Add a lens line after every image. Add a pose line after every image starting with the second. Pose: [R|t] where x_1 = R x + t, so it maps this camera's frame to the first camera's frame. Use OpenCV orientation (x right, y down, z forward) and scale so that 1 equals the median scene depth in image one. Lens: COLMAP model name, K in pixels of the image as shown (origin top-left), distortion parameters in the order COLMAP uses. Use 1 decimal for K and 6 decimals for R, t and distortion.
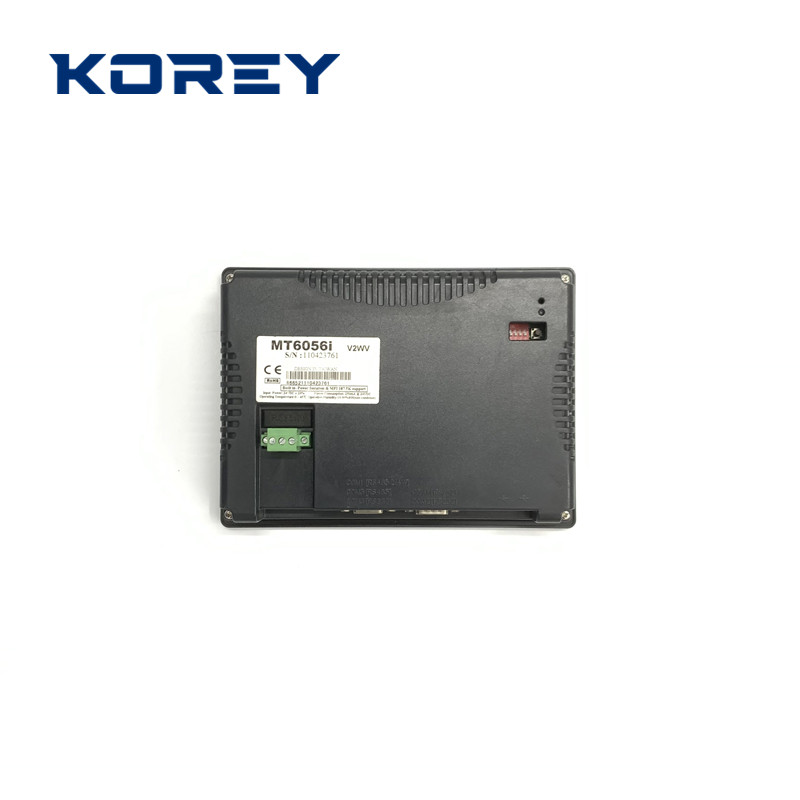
lens RADIAL K [[824.9, 0, 401.3], [0, 824.9, 400.6], [0, 0, 1]] dist [0.056769, 0.000000]
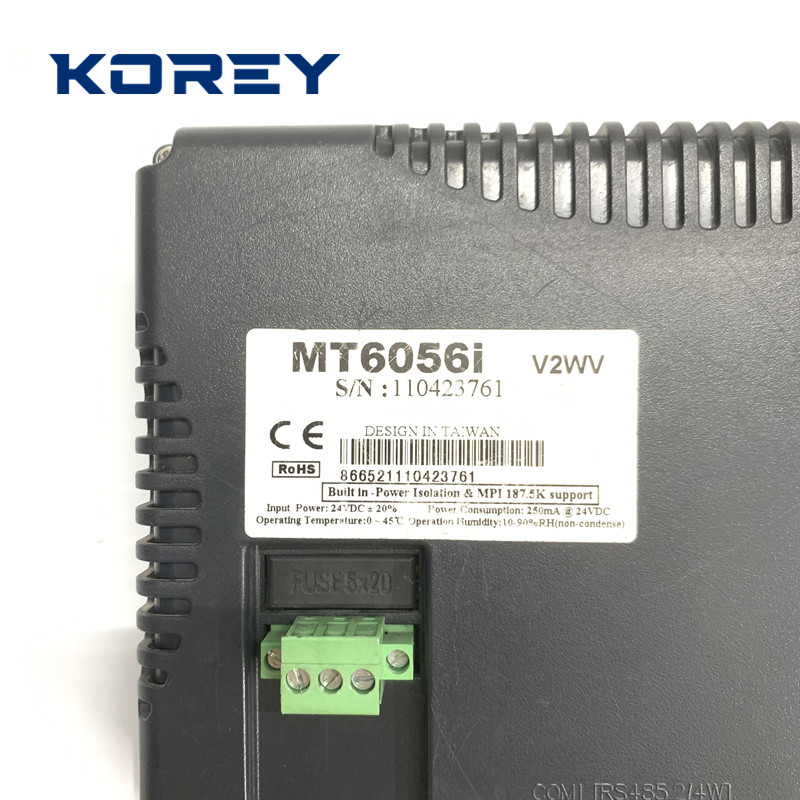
lens RADIAL K [[824.9, 0, 378.3], [0, 824.9, 394.6], [0, 0, 1]] dist [0.056769, 0.000000]
pose [[0.999611, -0.006620, -0.027087, -0.115592], [0.006698, 0.999974, 0.002800, -0.053386], [0.027068, -0.002980, 0.999629, 0.684084]]
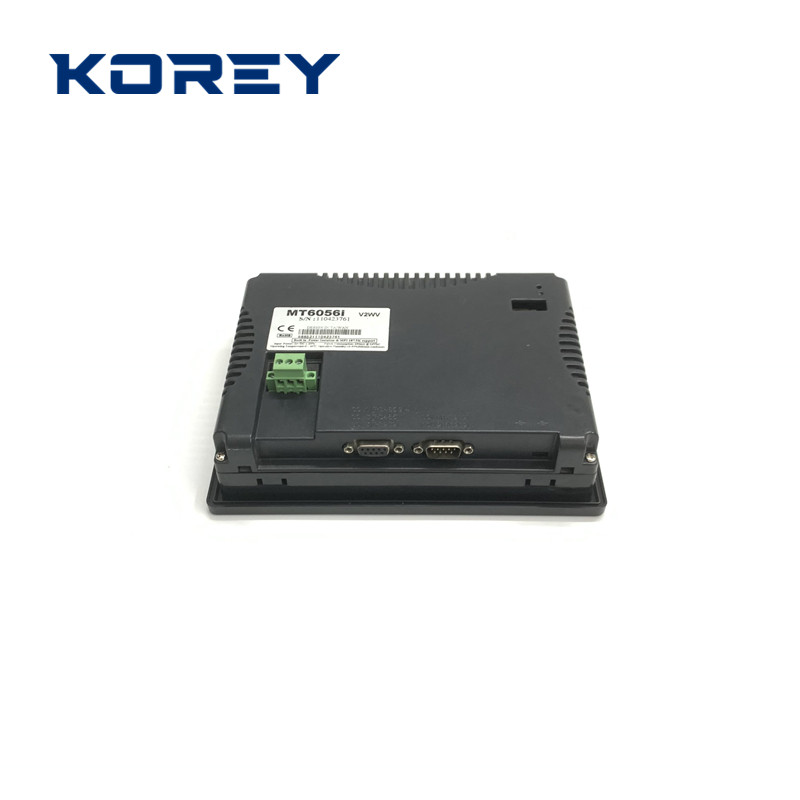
lens RADIAL K [[824.9, 0, 407.0], [0, 824.9, 400.3], [0, 0, 1]] dist [0.056769, 0.000000]
pose [[0.999978, -0.000016, -0.006645, 0.002918], [-0.004475, 0.737641, -0.675178, 0.727400], [0.004913, 0.675193, 0.737625, 0.298237]]
